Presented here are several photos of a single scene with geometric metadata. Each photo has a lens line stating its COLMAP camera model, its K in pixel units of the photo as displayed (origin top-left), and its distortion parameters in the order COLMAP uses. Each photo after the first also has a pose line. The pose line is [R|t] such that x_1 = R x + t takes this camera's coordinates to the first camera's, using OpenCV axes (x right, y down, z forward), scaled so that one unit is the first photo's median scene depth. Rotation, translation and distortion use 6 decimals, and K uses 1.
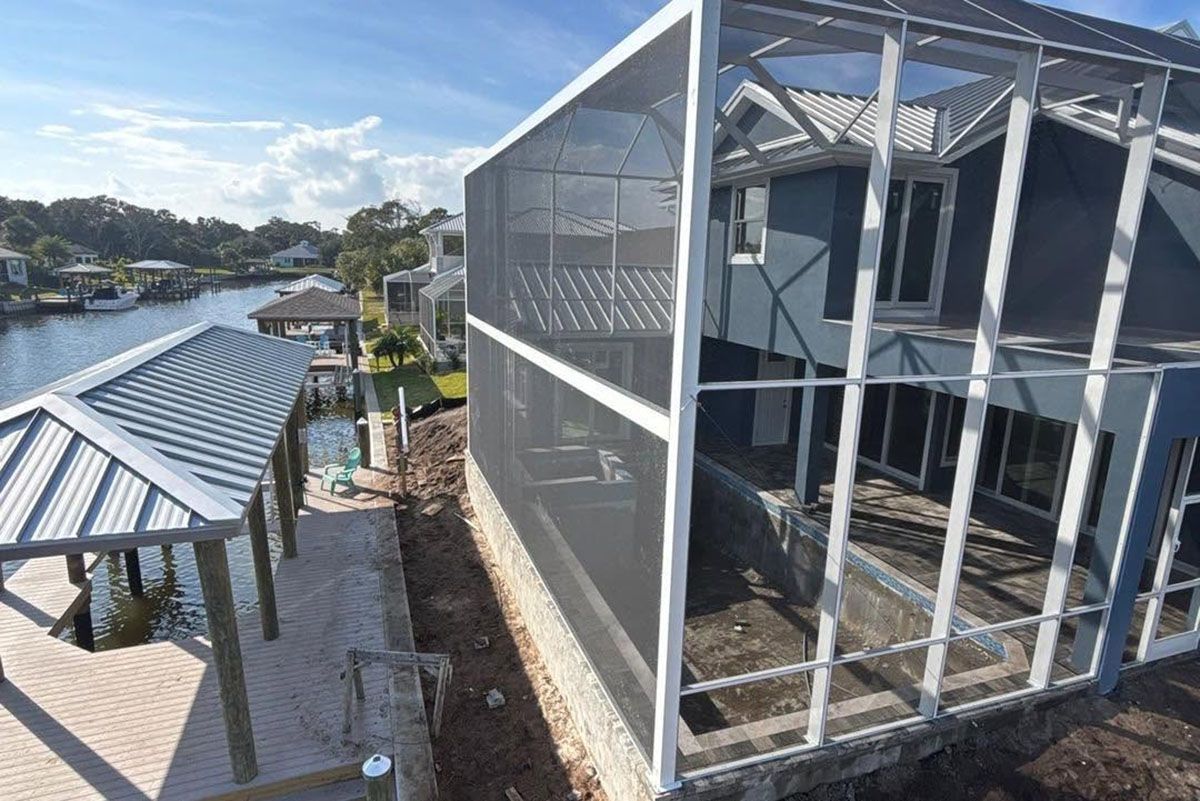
lens RADIAL K [[638.6, 0, 601.4], [0, 638.6, 401.8], [0, 0, 1]] dist [0.020598, -0.001239]
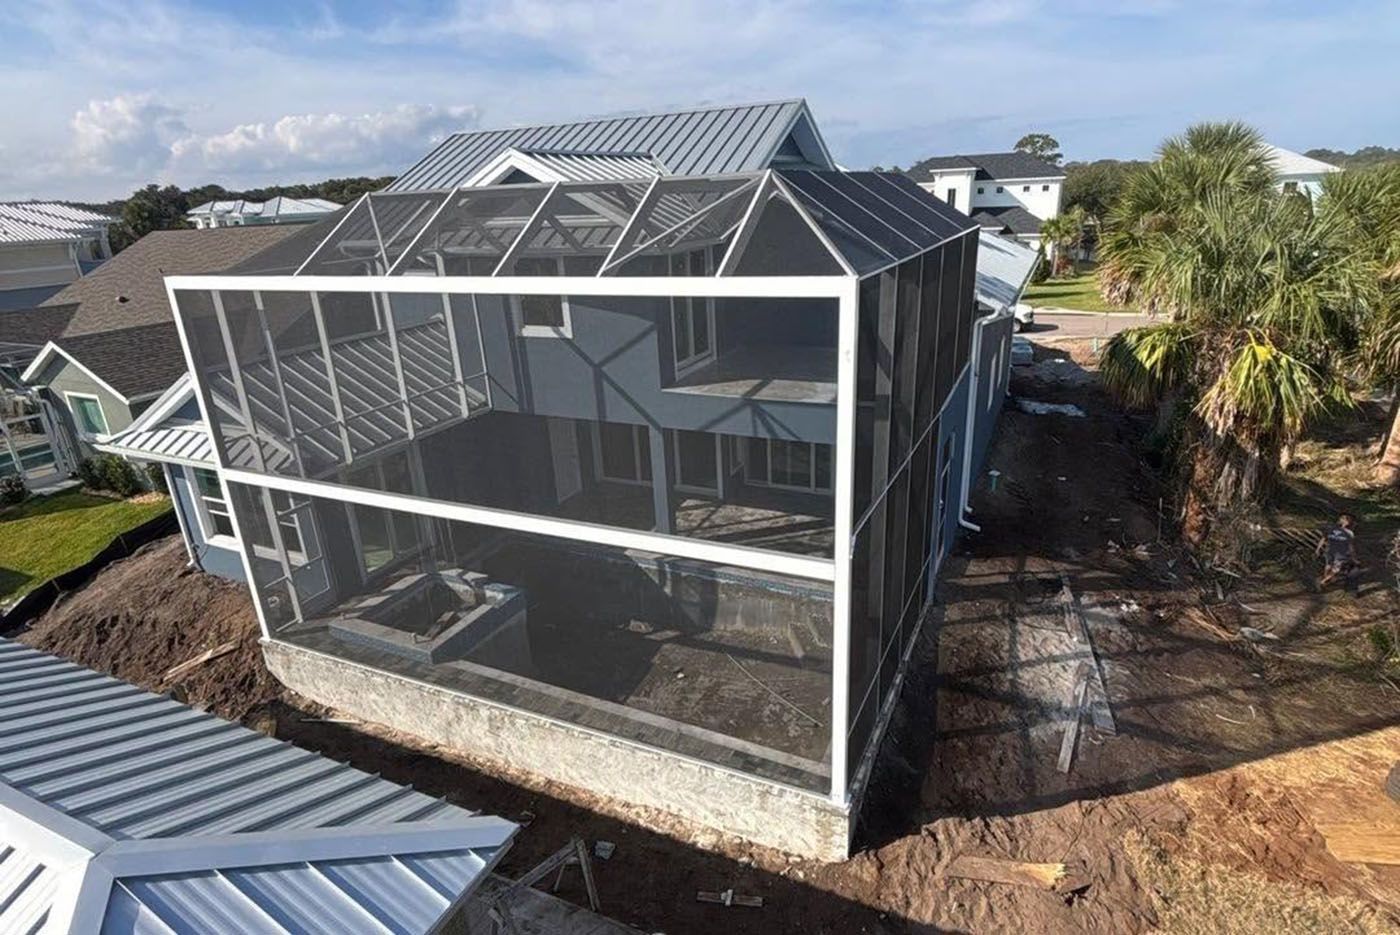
lens RADIAL K [[745.0, 0, 704.5], [0, 745.0, 464.6], [0, 0, 1]] dist [0.020598, -0.001239]
pose [[0.704360, -0.296780, 0.644825, -0.448479], [0.214005, 0.954921, 0.205737, -0.241026], [-0.676815, -0.006917, 0.736120, -0.000657]]
